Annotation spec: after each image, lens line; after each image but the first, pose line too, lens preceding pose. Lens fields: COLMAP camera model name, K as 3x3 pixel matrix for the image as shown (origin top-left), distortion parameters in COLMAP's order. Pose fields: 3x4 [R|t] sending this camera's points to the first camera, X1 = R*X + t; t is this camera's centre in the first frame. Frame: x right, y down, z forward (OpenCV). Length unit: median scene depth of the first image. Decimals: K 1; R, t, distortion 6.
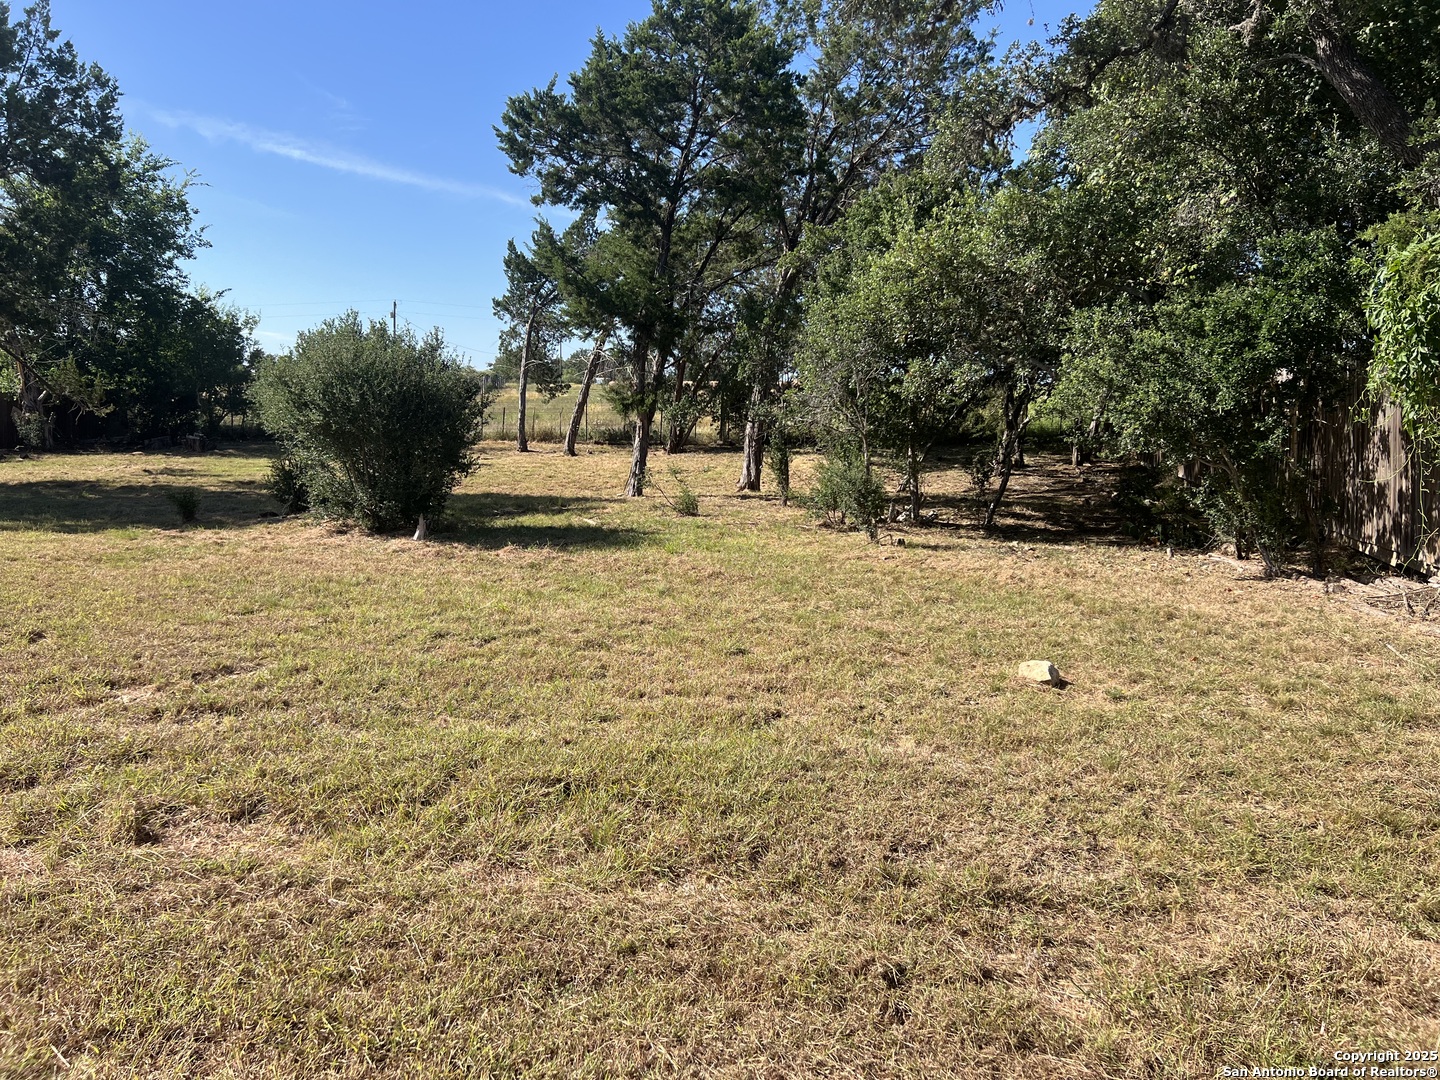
lens RADIAL K [[1084.7, 0, 720.0], [0, 1084.7, 540.0], [0, 0, 1]] dist [0.006273, 0.002436]
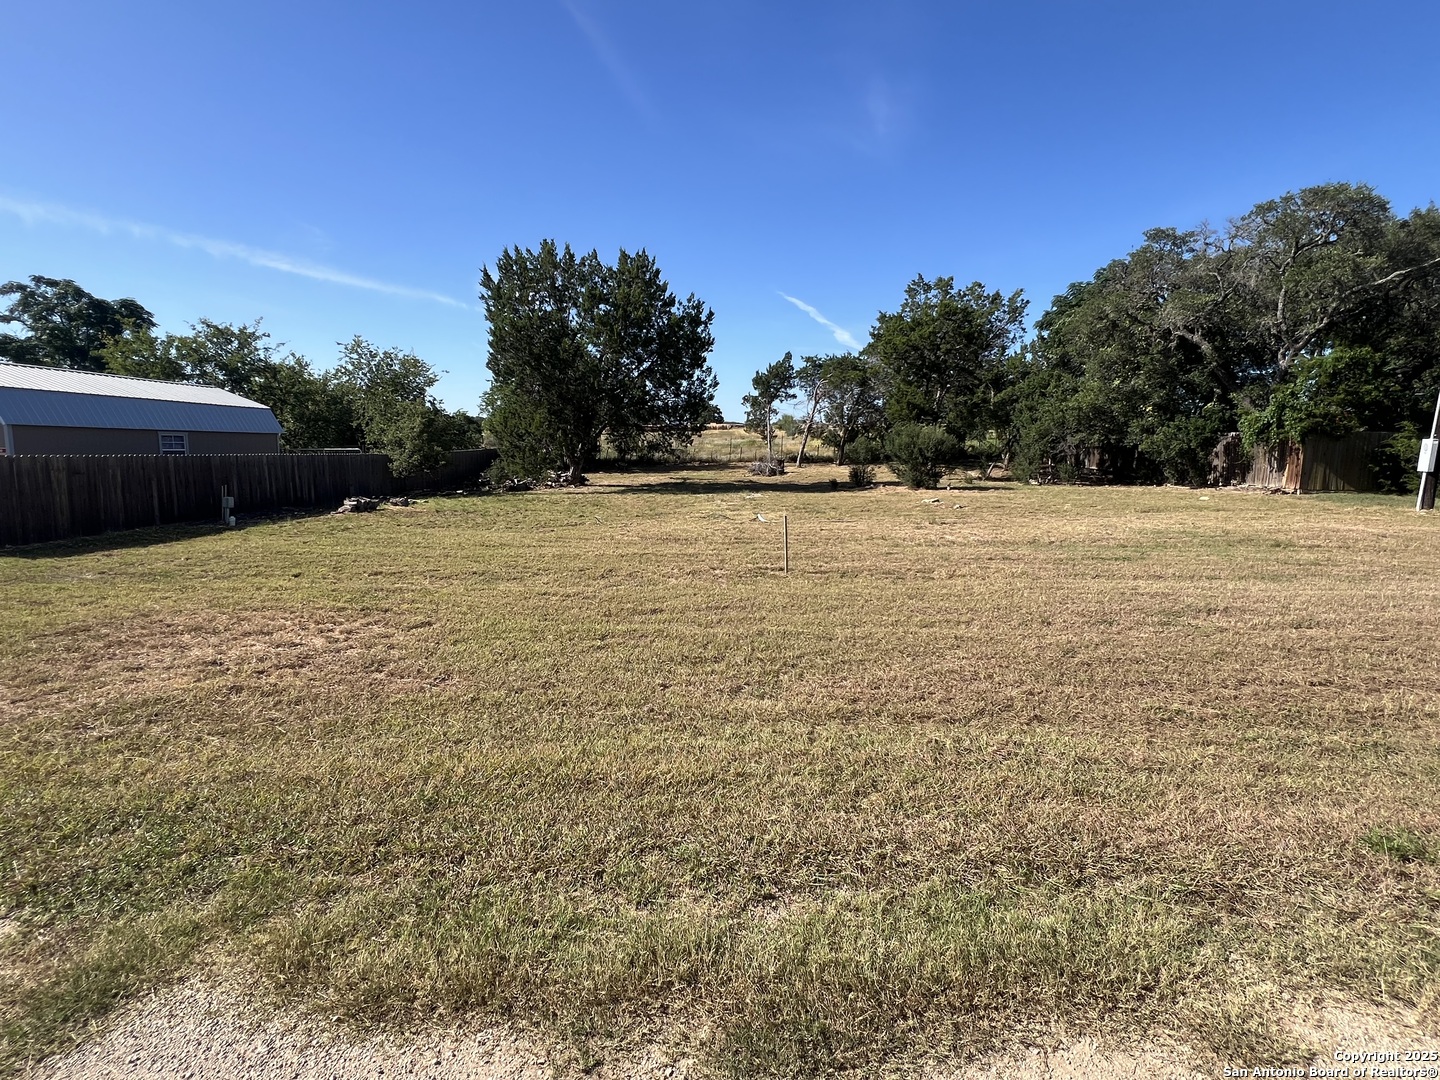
lens RADIAL K [[716.9, 0, 720.0], [0, 716.9, 540.0], [0, 0, 1]] dist [-0.000700, -0.000536]
pose [[0.985904, -0.041391, 0.162110, -1.208406], [0.038366, 0.999027, 0.021747, 0.070478], [-0.162852, -0.015220, 0.986533, -0.969845]]
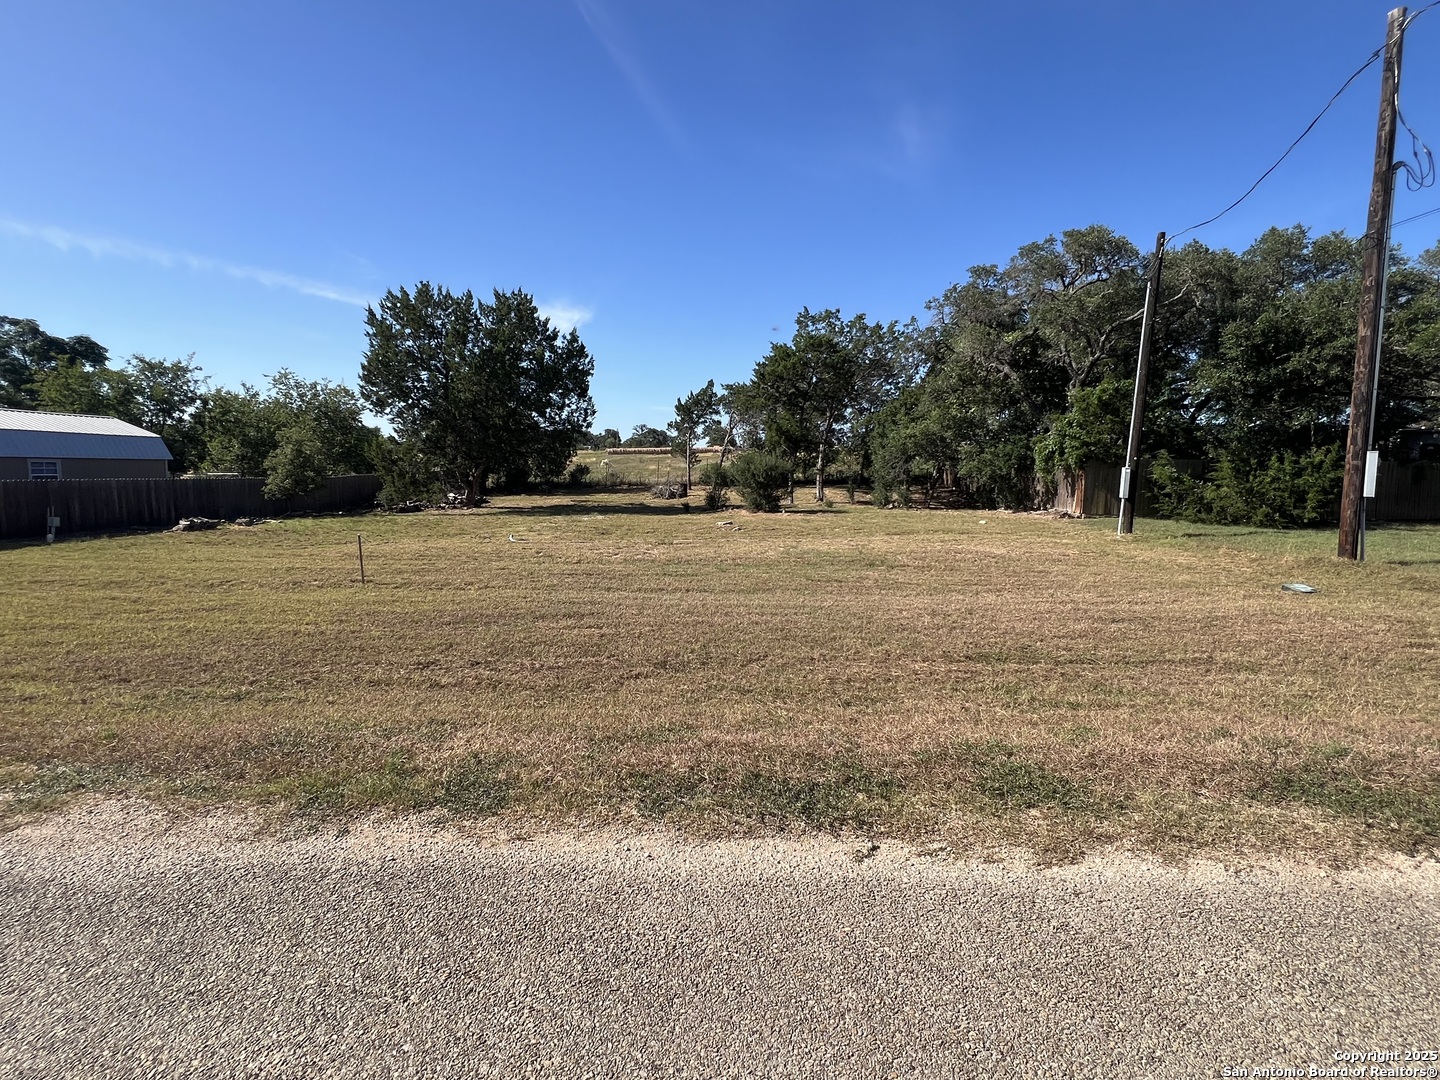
lens RADIAL K [[716.9, 0, 720.0], [0, 716.9, 540.0], [0, 0, 1]] dist [-0.000700, -0.000536]
pose [[0.992566, -0.031001, 0.117695, -0.687767], [0.032372, 0.999428, -0.009755, 0.092557], [-0.117325, 0.013492, 0.993002, -1.166811]]
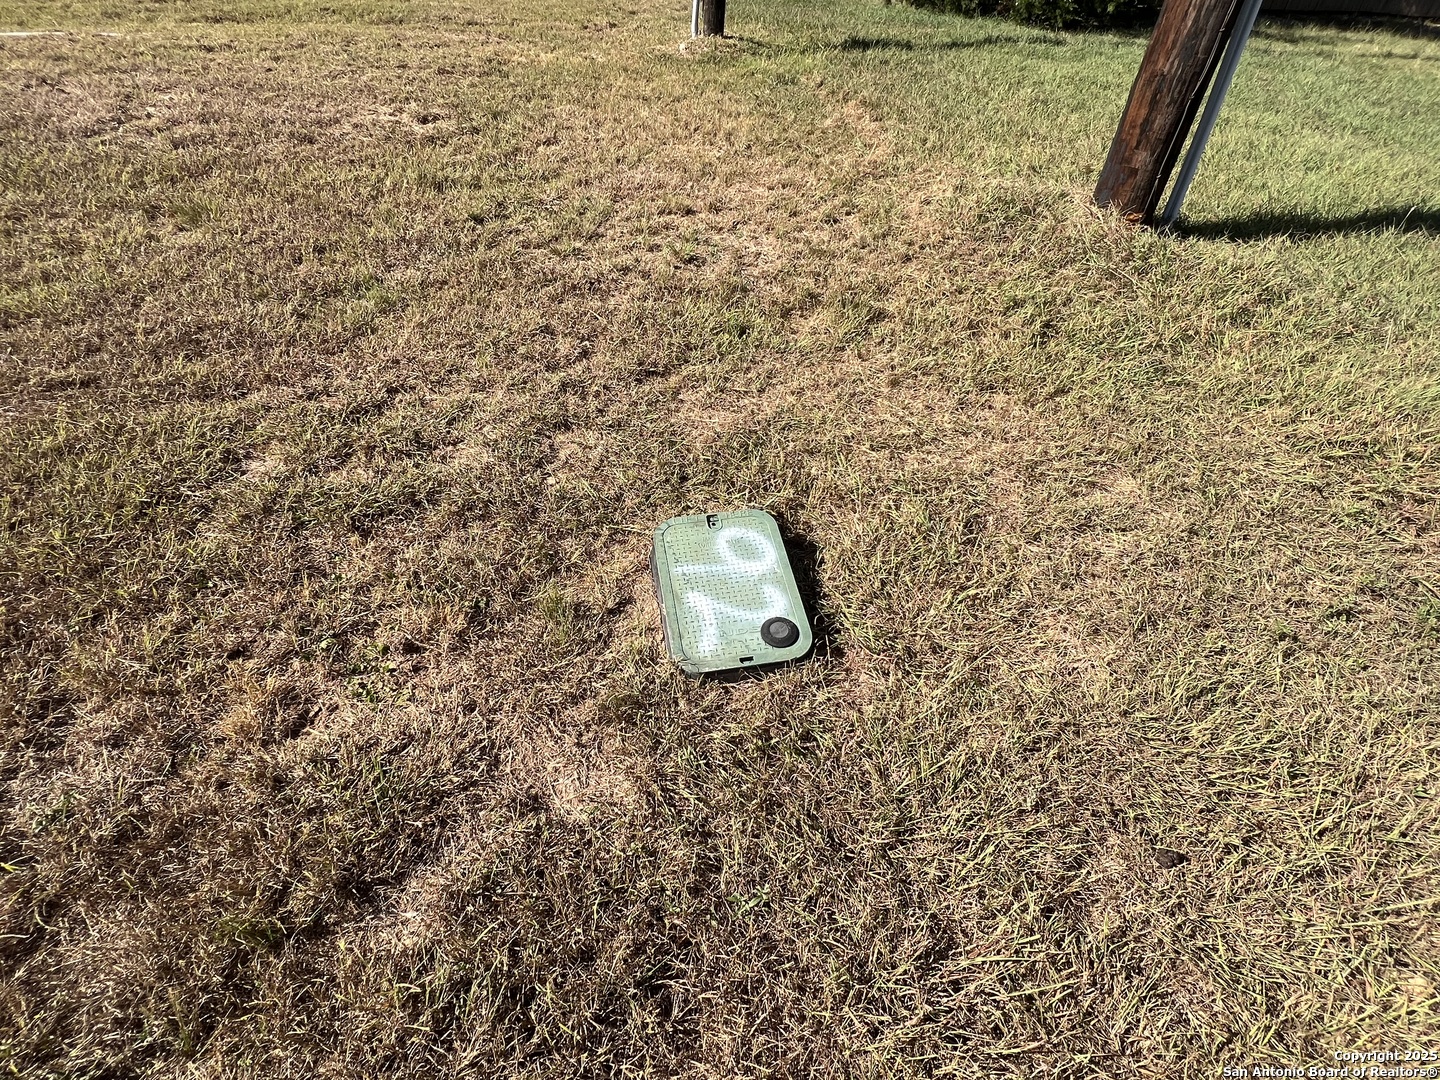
lens RADIAL K [[716.9, 0, 720.0], [0, 716.9, 540.0], [0, 0, 1]] dist [-0.000700, -0.000536]
pose [[0.940302, -0.212271, 0.266034, 0.010211], [0.016658, 0.809432, 0.586978, 0.082935], [-0.339935, -0.547505, 0.764646, -0.540997]]
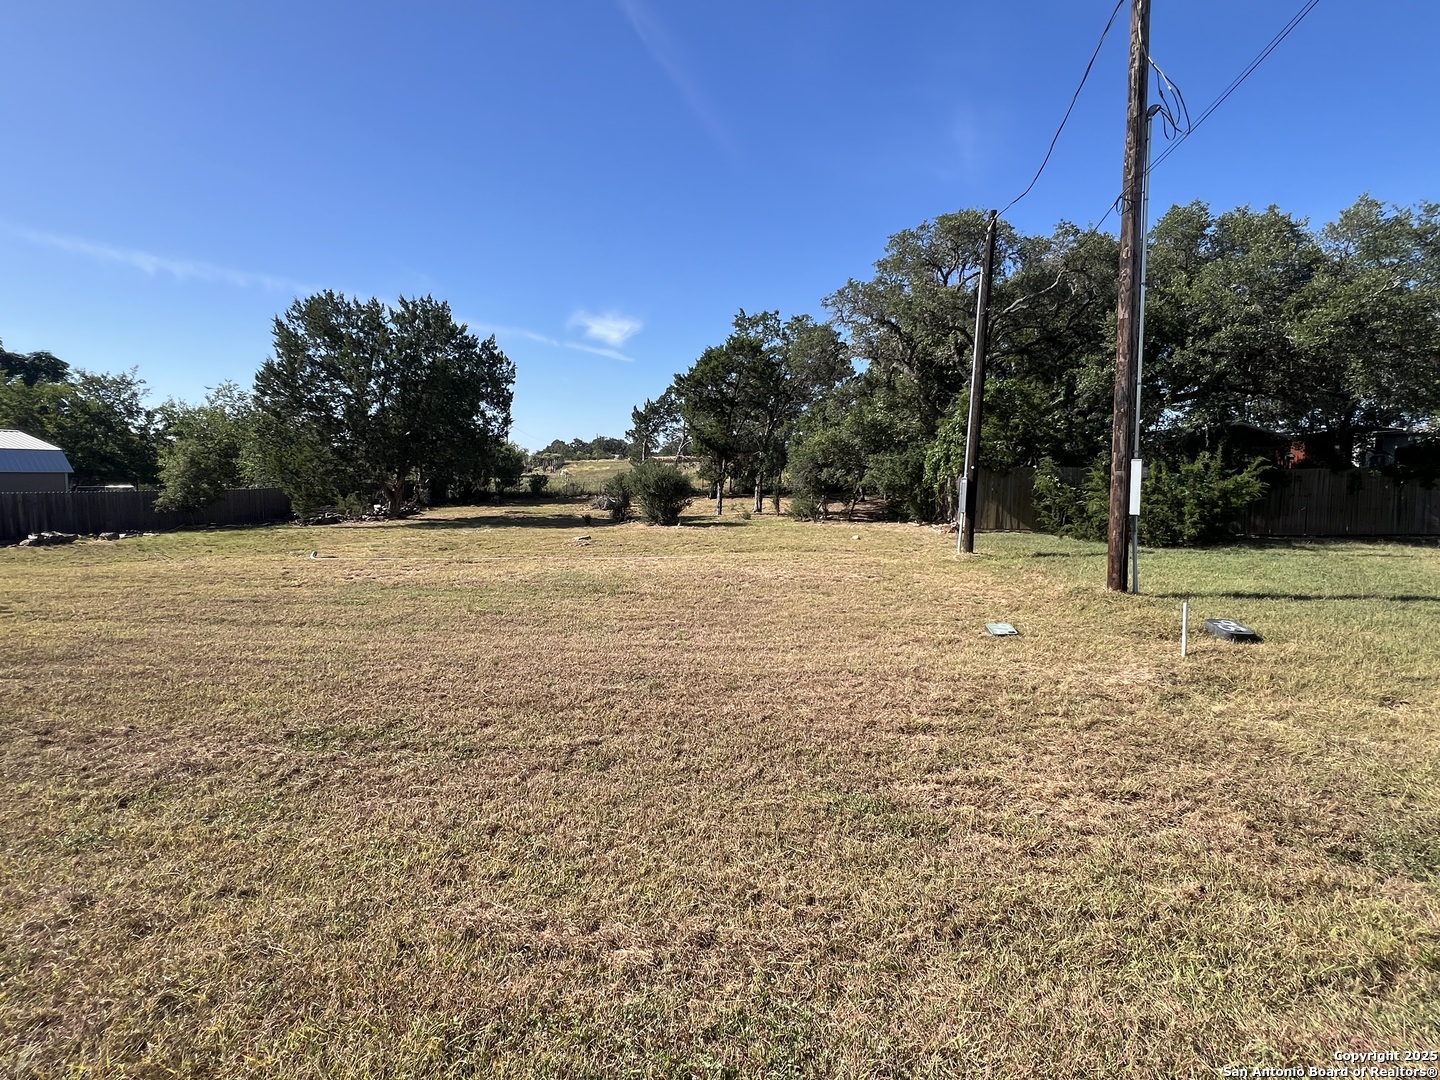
lens RADIAL K [[716.9, 0, 720.0], [0, 716.9, 540.0], [0, 0, 1]] dist [-0.000700, -0.000536]
pose [[0.998185, -0.028772, 0.052910, -0.244612], [0.029993, 0.999299, -0.022420, 0.085939], [-0.052228, 0.023966, 0.998348, -1.085587]]
